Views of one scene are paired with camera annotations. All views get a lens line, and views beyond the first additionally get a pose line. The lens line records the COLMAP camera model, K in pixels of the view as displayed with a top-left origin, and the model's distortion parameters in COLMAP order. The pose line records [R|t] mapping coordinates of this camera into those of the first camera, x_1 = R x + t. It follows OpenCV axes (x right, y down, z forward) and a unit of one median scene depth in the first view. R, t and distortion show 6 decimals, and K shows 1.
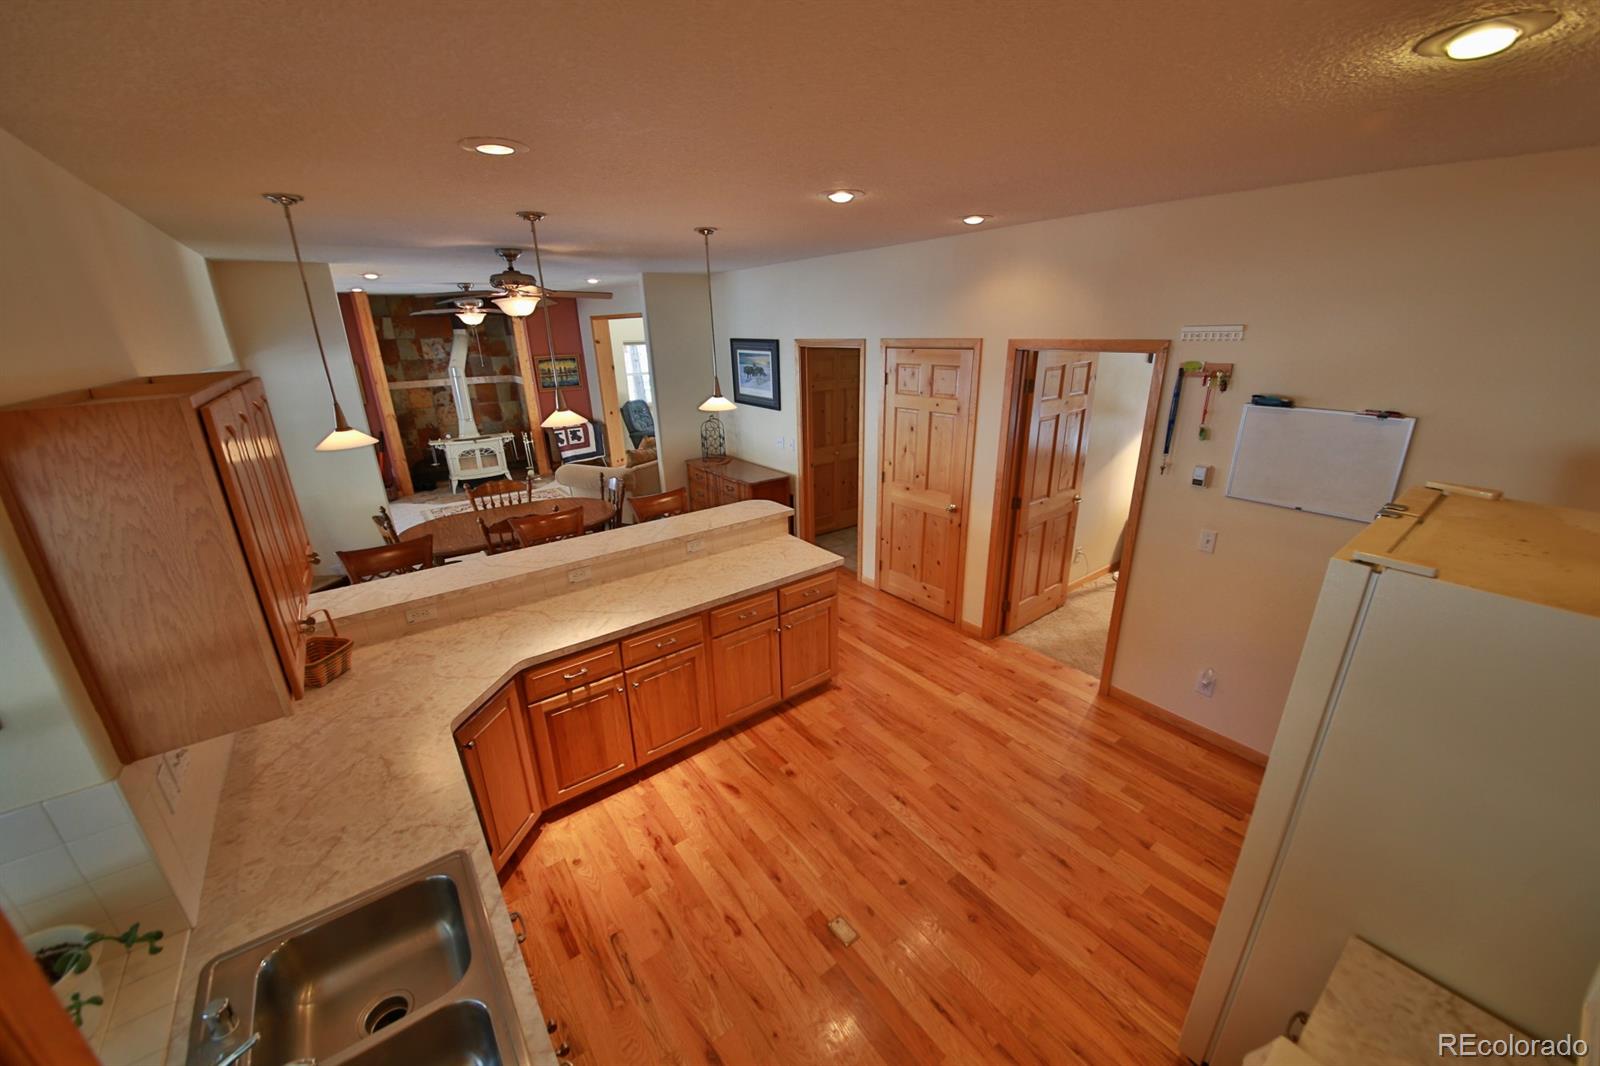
lens RADIAL K [[594.0, 0, 801.7], [0, 594.0, 532.6], [0, 0, 1]] dist [0.012873, -0.017133]
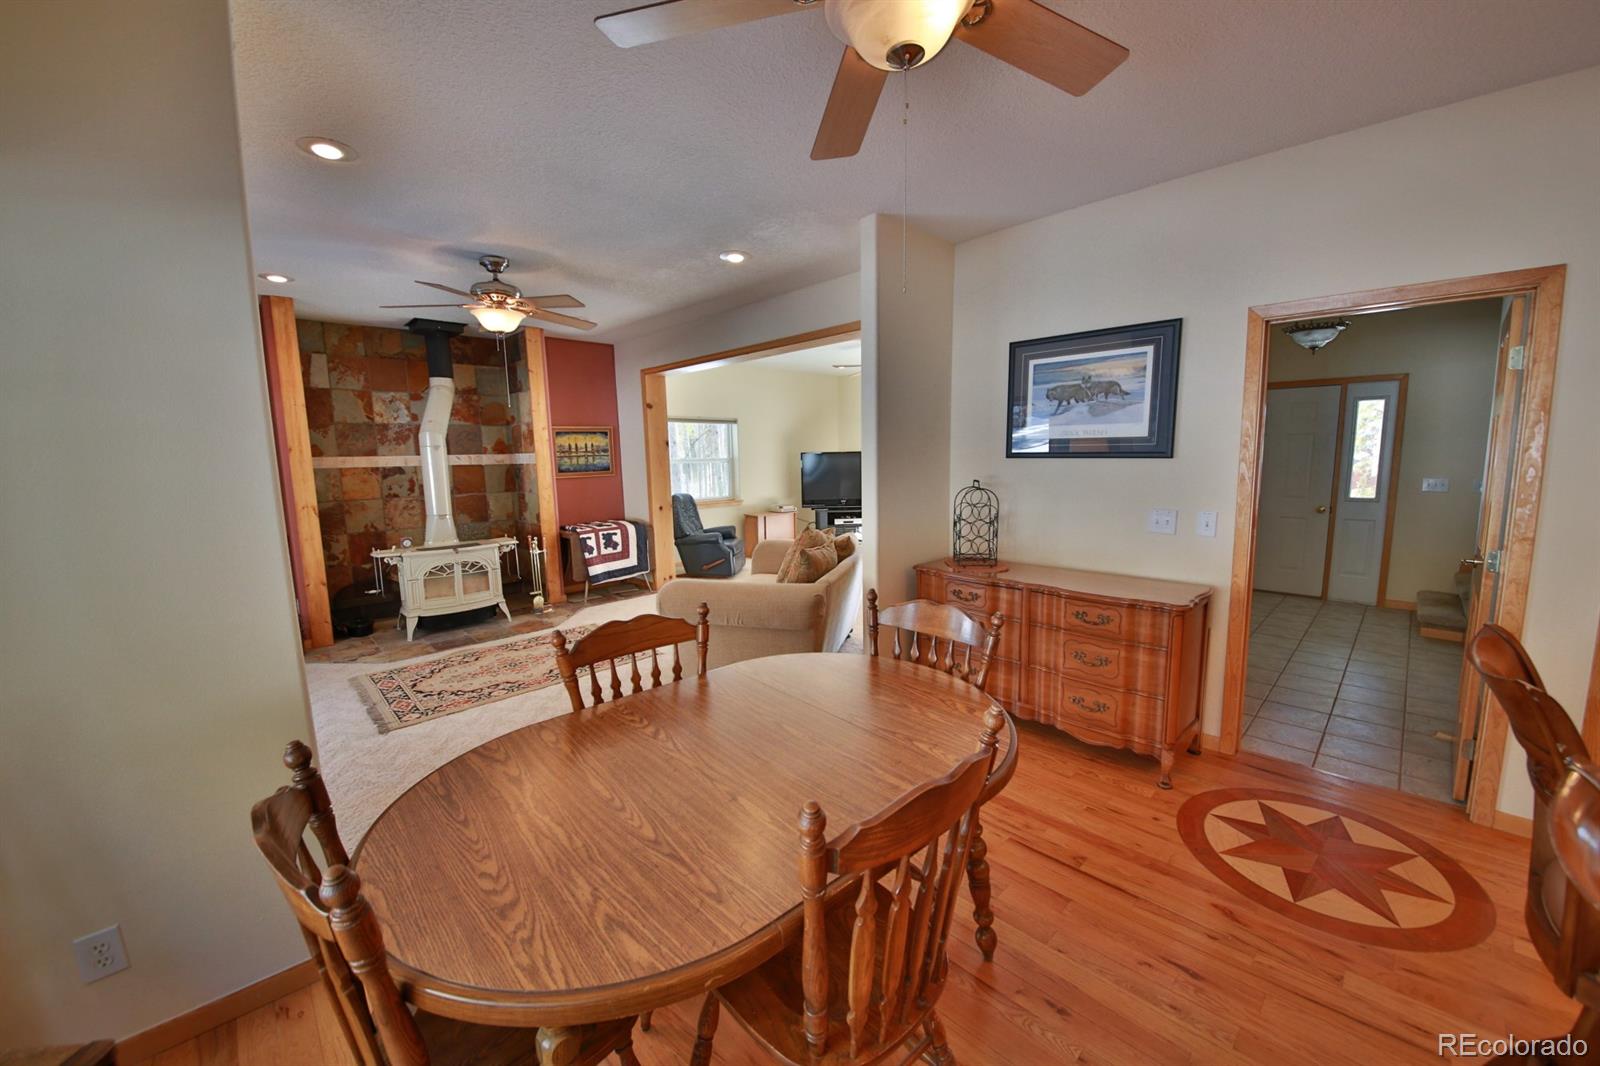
lens RADIAL K [[594.0, 0, 801.7], [0, 594.0, 532.6], [0, 0, 1]] dist [0.012873, -0.017133]
pose [[0.992849, -0.015494, 0.118371, -0.277557], [0.039129, 0.979003, -0.200053, -0.038548], [-0.112786, 0.203254, 0.972608, 0.383319]]
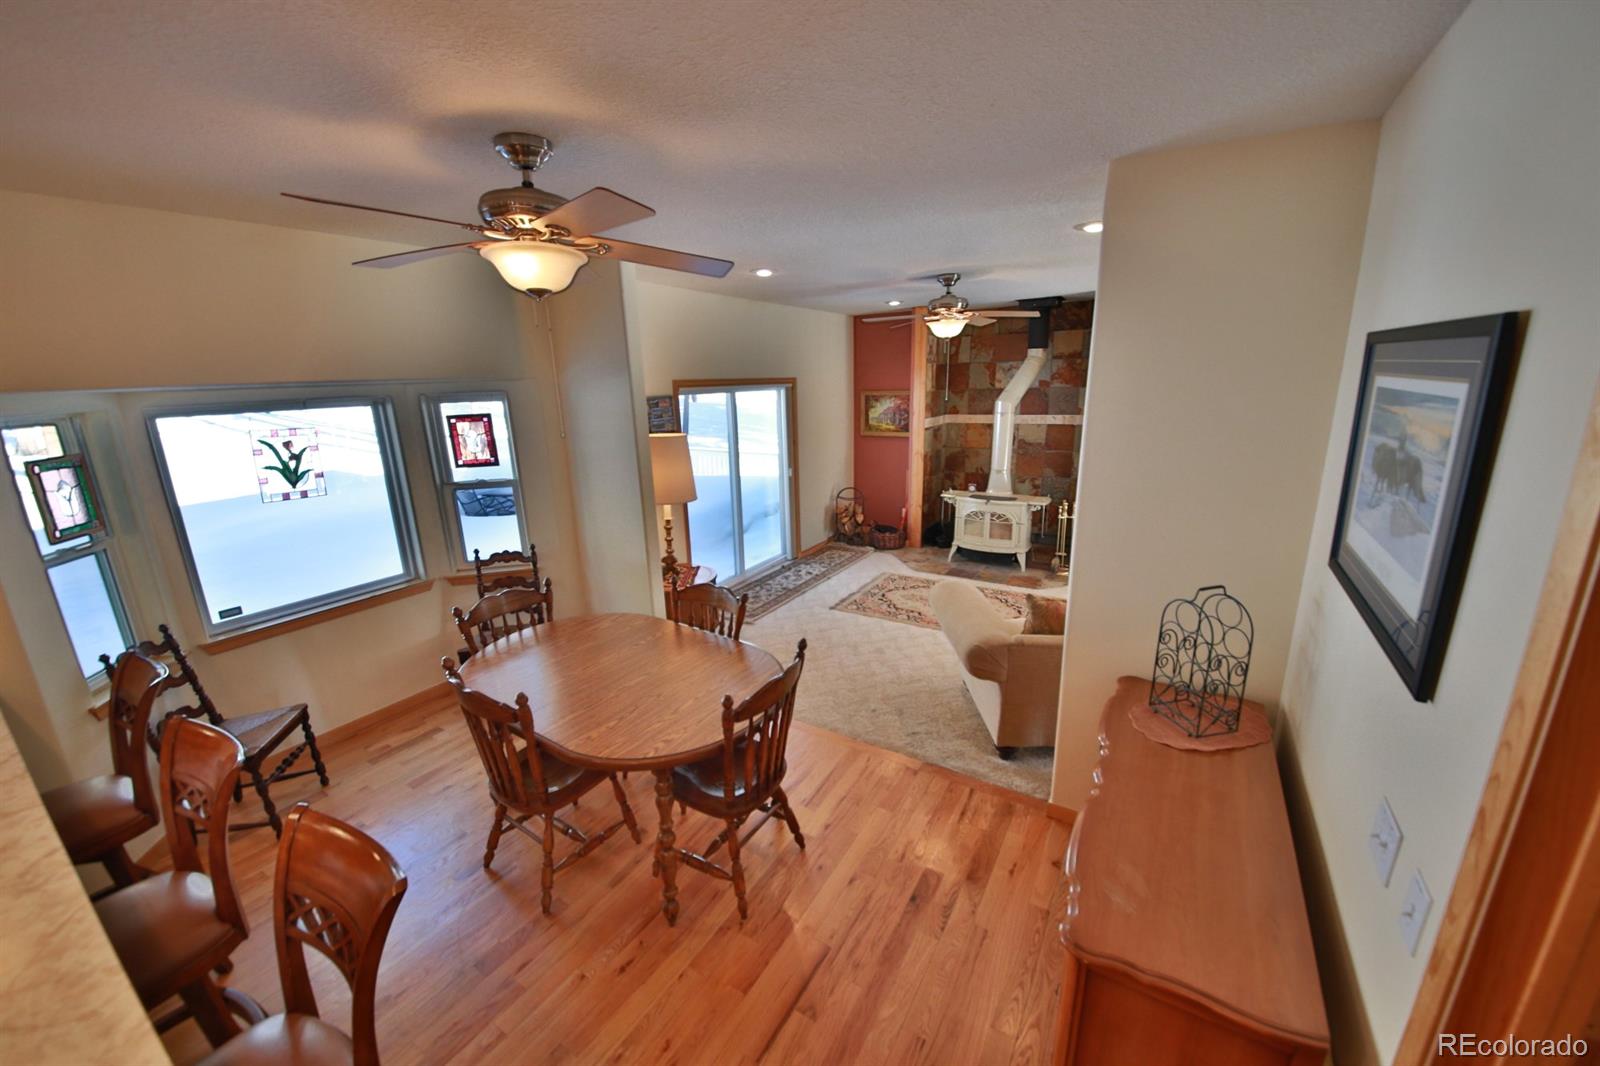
lens RADIAL K [[594.0, 0, 801.7], [0, 594.0, 532.6], [0, 0, 1]] dist [0.012873, -0.017133]
pose [[0.363074, 0.244074, -0.899225, 0.028690], [-0.290013, 0.946746, 0.139875, -0.153540], [0.885477, 0.210002, 0.414524, 0.510344]]
